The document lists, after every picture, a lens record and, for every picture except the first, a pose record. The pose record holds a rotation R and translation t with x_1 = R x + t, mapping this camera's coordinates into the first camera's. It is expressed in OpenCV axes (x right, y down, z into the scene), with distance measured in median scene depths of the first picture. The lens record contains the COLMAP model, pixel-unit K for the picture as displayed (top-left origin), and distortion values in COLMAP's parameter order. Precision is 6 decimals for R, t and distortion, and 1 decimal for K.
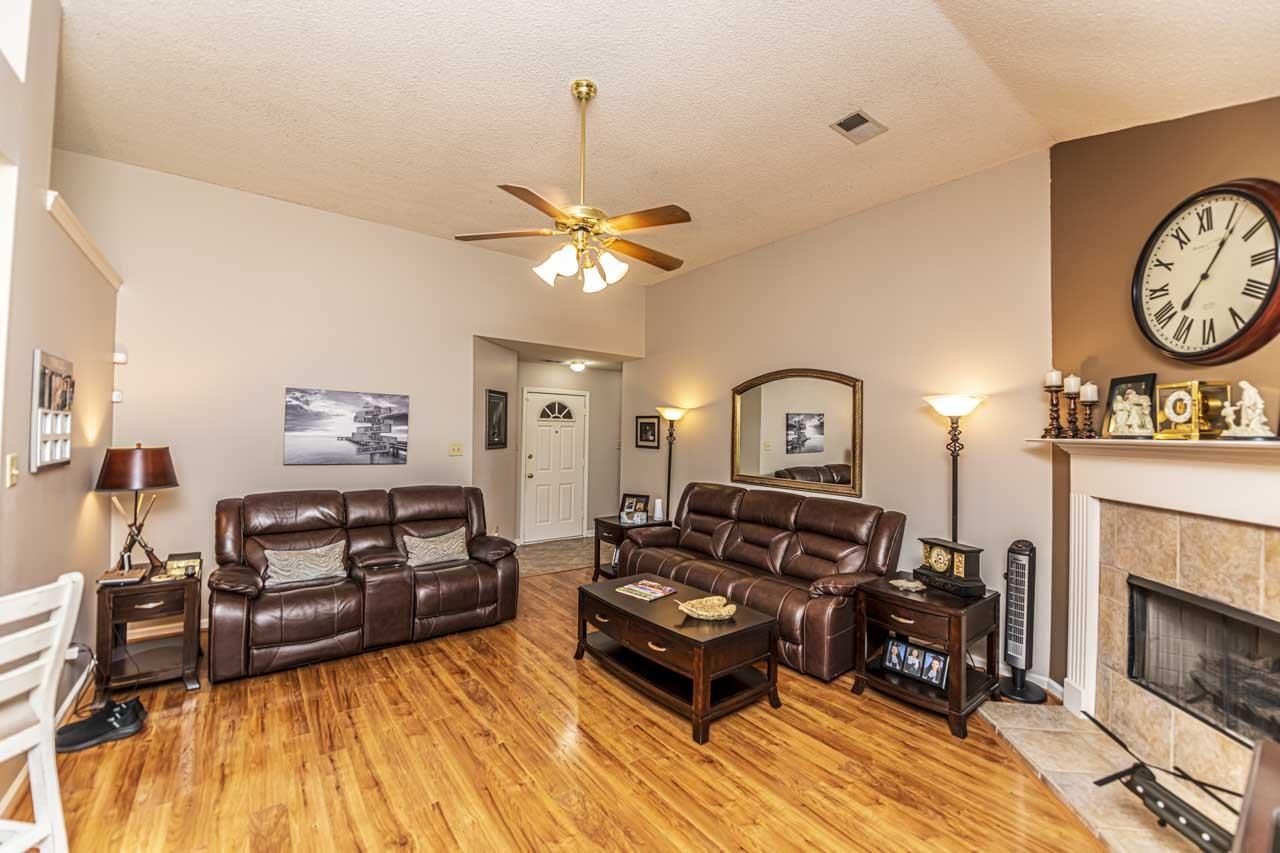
lens RADIAL K [[519.3, 0, 639.0], [0, 519.3, 421.3], [0, 0, 1]] dist [-0.017811, -0.000644]
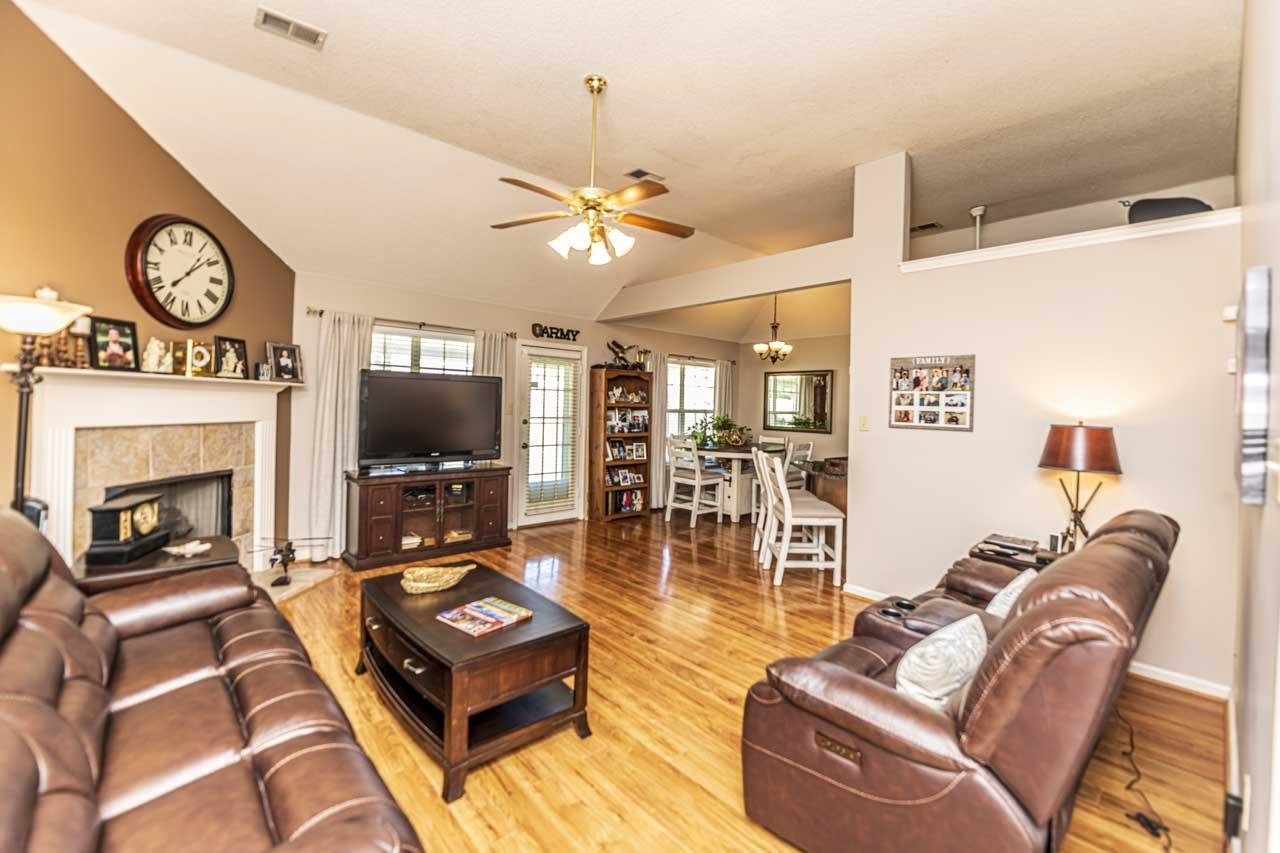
lens RADIAL K [[542.5, 0, 662.3], [0, 542.5, 404.9], [0, 0, 1]] dist [-0.020838, -0.000497]
pose [[-0.993961, -0.043866, -0.100585, -0.107367], [-0.041437, 0.998800, -0.026108, 0.053877], [0.101609, -0.021782, -0.994586, 1.420168]]
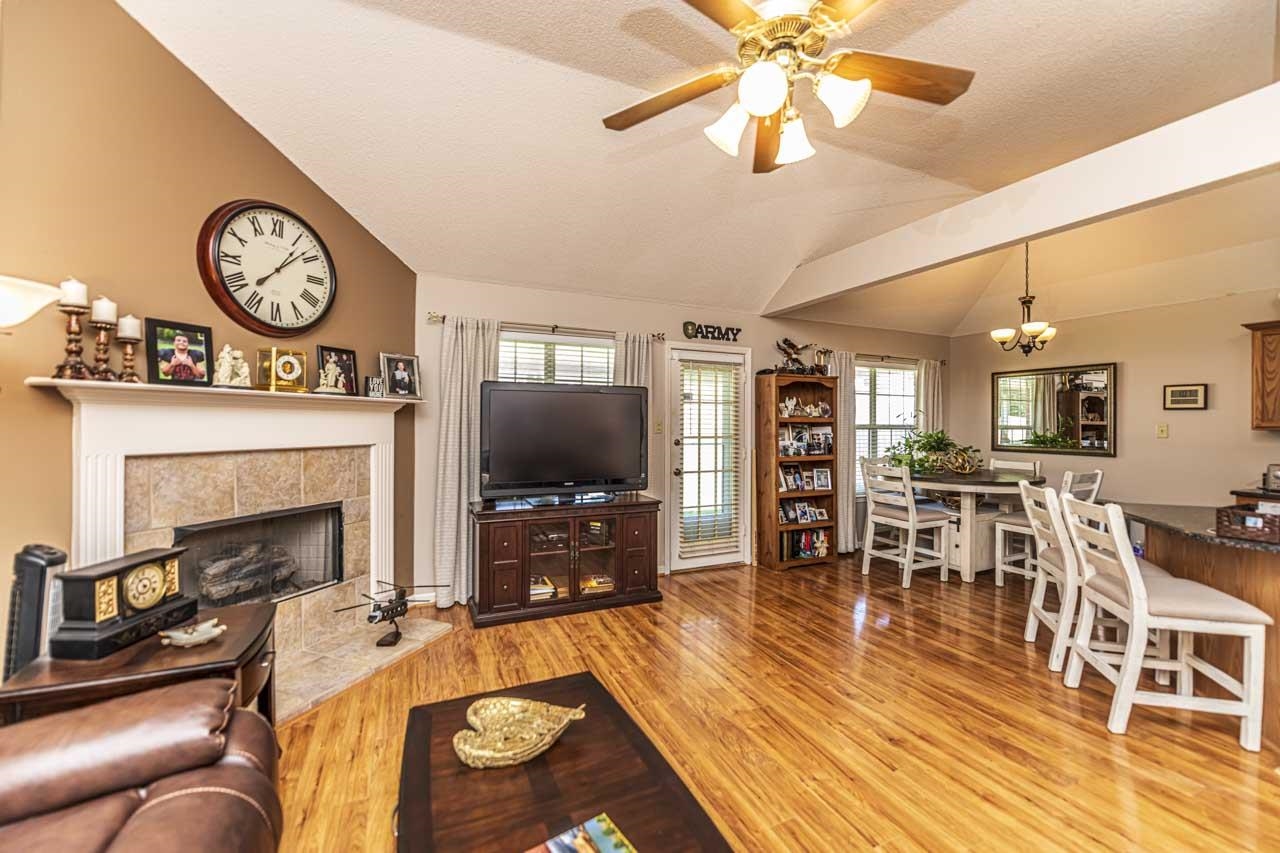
lens RADIAL K [[519.3, 0, 639.0], [0, 519.3, 421.3], [0, 0, 1]] dist [-0.017811, -0.000644]
pose [[-0.974068, -0.024521, 0.224921, -0.062204], [-0.029970, 0.999333, -0.020847, 0.056113], [-0.224260, -0.027047, -0.974154, 1.060058]]
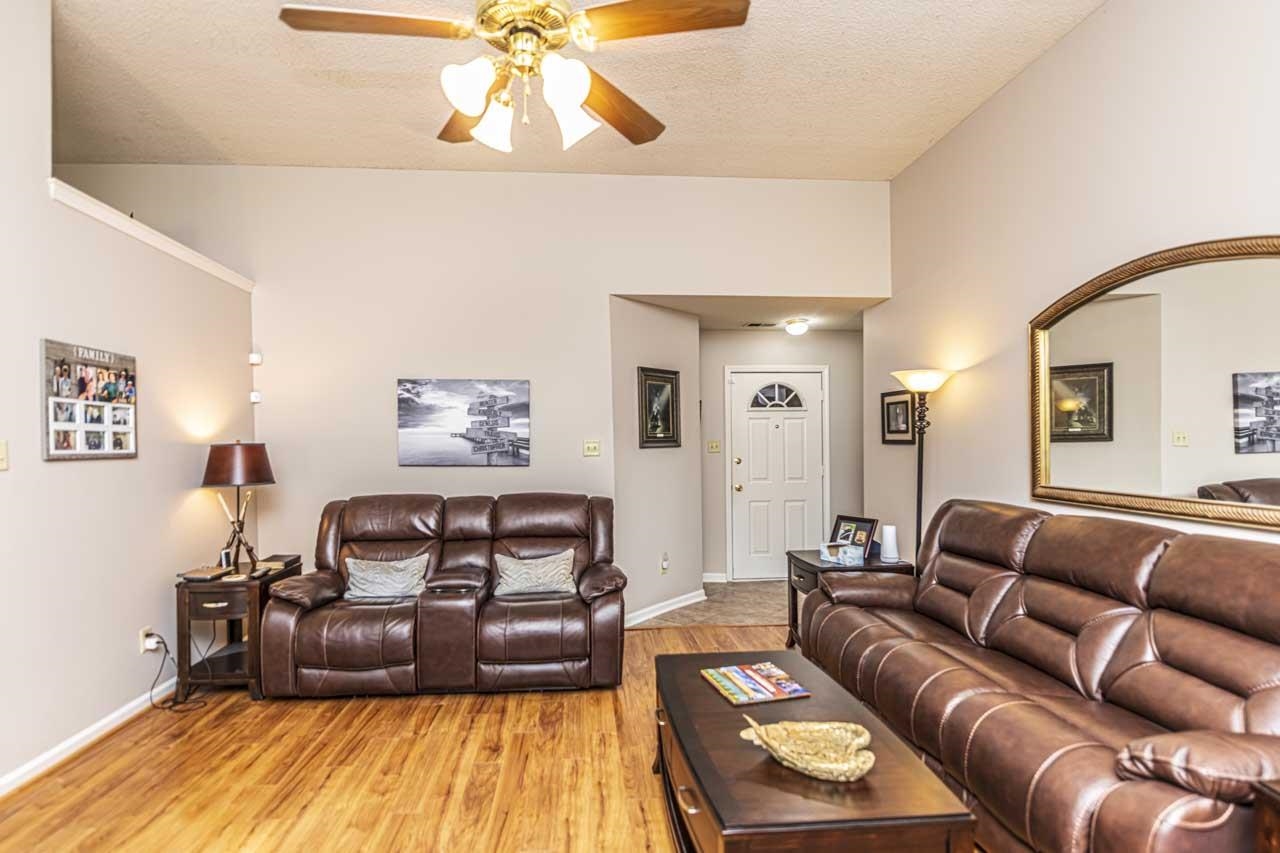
lens RADIAL K [[621.6, 0, 615.0], [0, 621.6, 449.5], [0, 0, 1]] dist [-0.013476, -0.000208]
pose [[0.831287, -0.020451, -0.555467, 0.218220], [0.035850, 0.999215, 0.016863, 0.051689], [0.554686, -0.033931, 0.831368, 0.313774]]
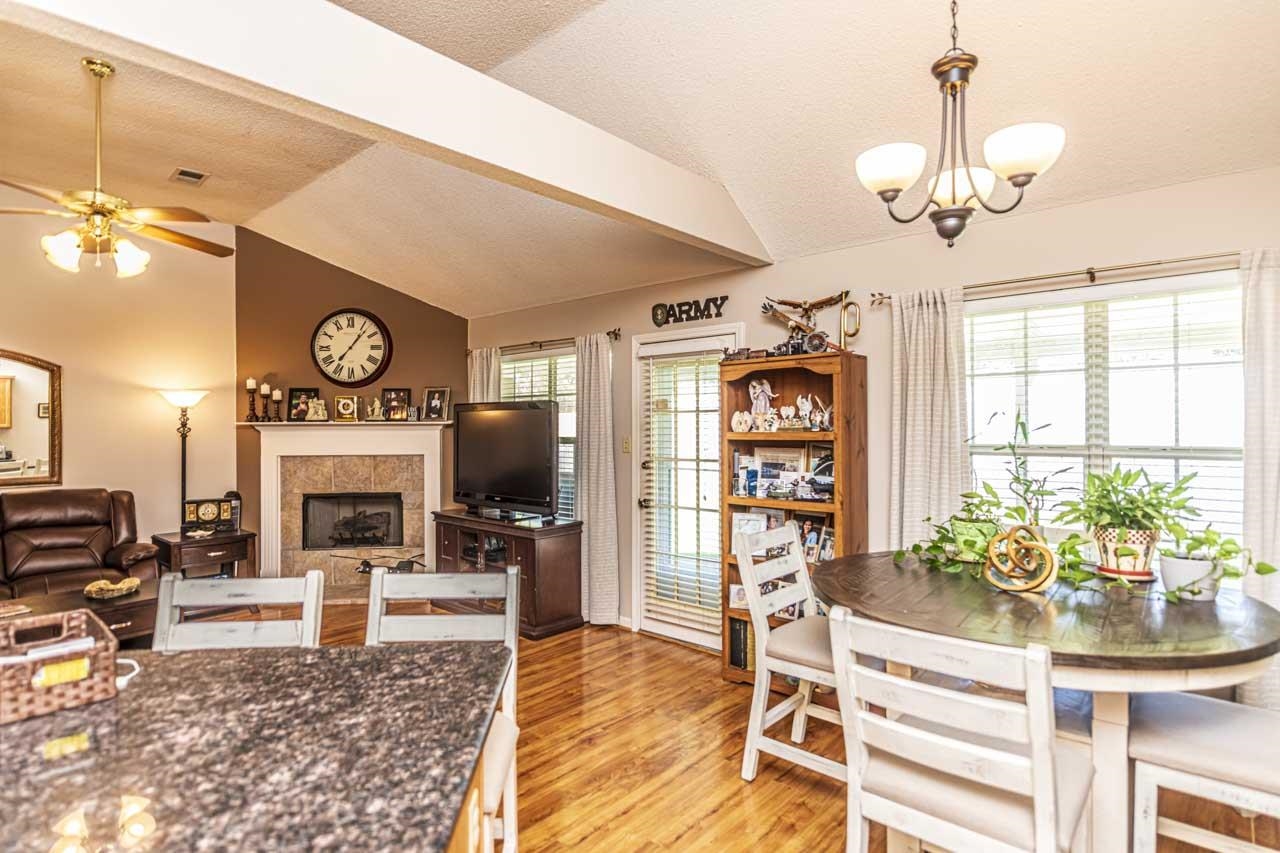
lens RADIAL K [[652.7, 0, 616.3], [0, 652.7, 425.9], [0, 0, 1]] dist [-0.000750, -0.000036]
pose [[-0.169105, -0.018319, 0.985428, -0.963305], [-0.019702, 0.999690, 0.015203, -0.005630], [-0.985401, -0.016844, -0.169414, 0.167821]]
